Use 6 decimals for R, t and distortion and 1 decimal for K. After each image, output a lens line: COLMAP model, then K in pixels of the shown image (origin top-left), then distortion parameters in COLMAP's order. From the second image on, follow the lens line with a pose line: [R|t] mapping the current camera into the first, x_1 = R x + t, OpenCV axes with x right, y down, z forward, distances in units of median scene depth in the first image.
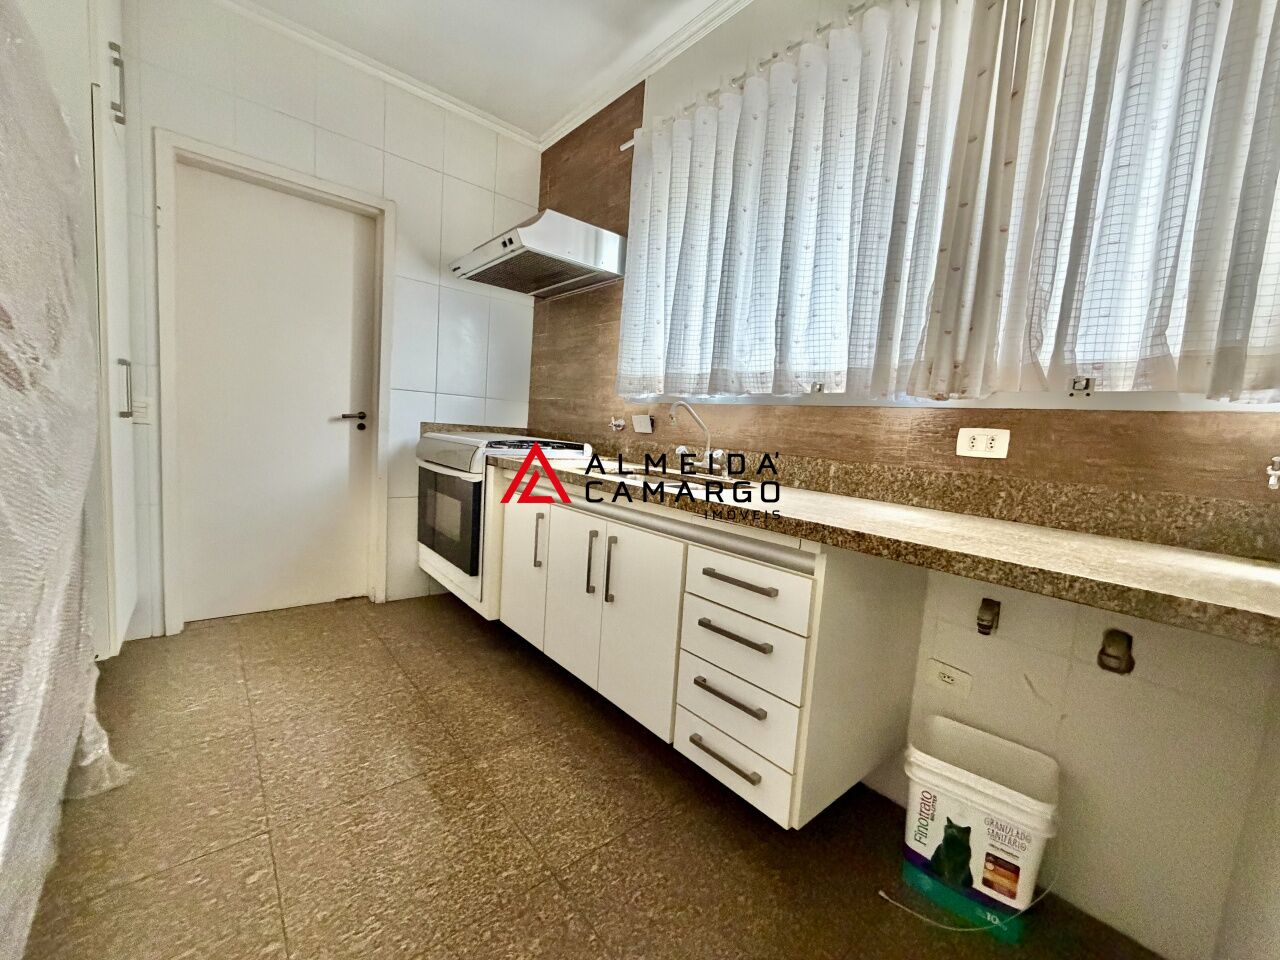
lens RADIAL K [[513.9, 0, 640.0], [0, 513.9, 480.0], [0, 0, 1]] dist [0.003296, 0.000269]
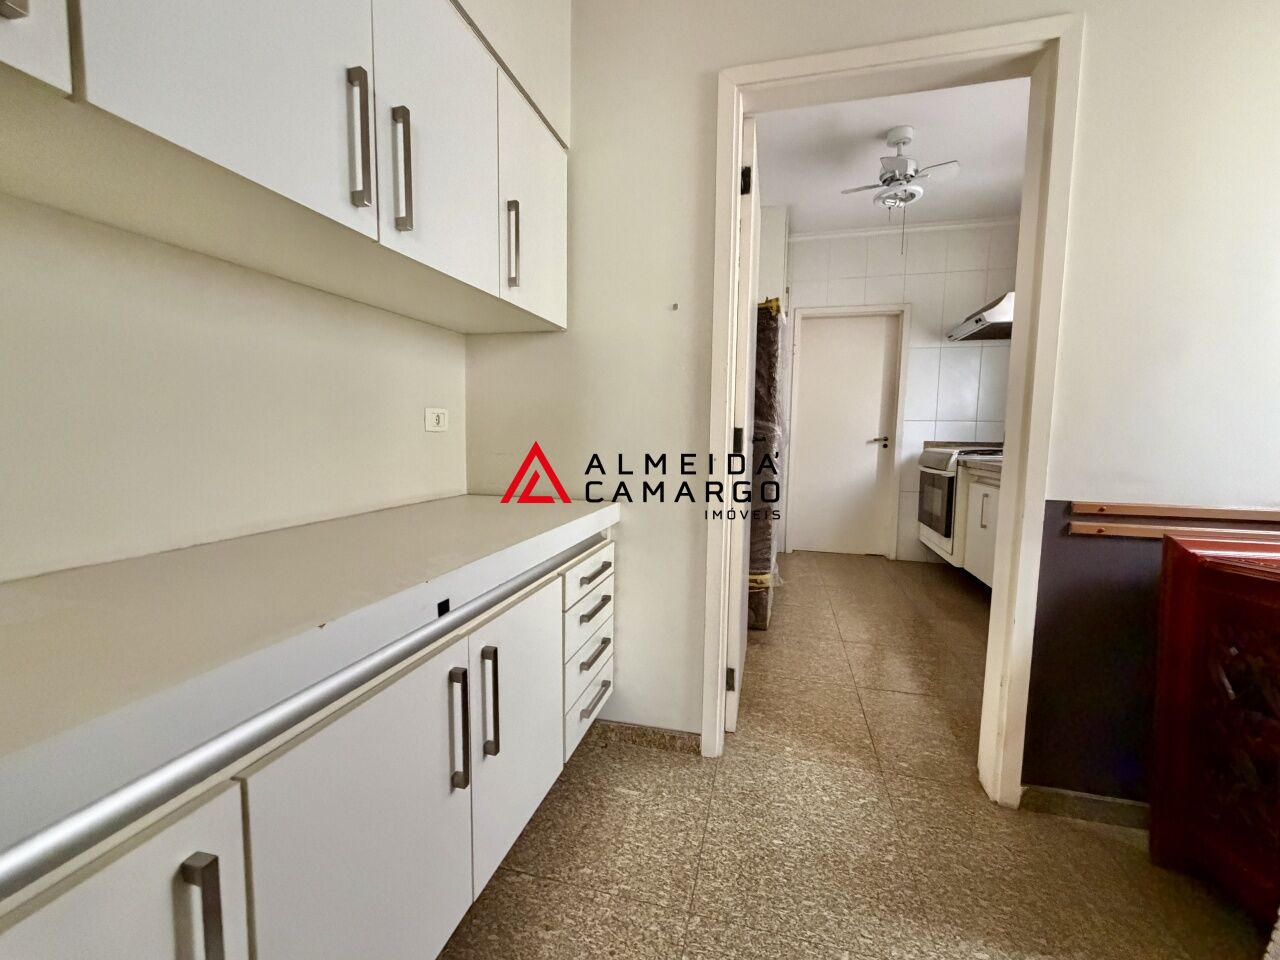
lens RADIAL K [[513.9, 0, 640.0], [0, 513.9, 480.0], [0, 0, 1]] dist [0.003296, 0.000269]
pose [[0.567528, 0.011996, -0.823267, 0.359287], [-0.052687, 0.998374, -0.021773, 0.080730], [0.821667, 0.055732, 0.567237, -0.549723]]
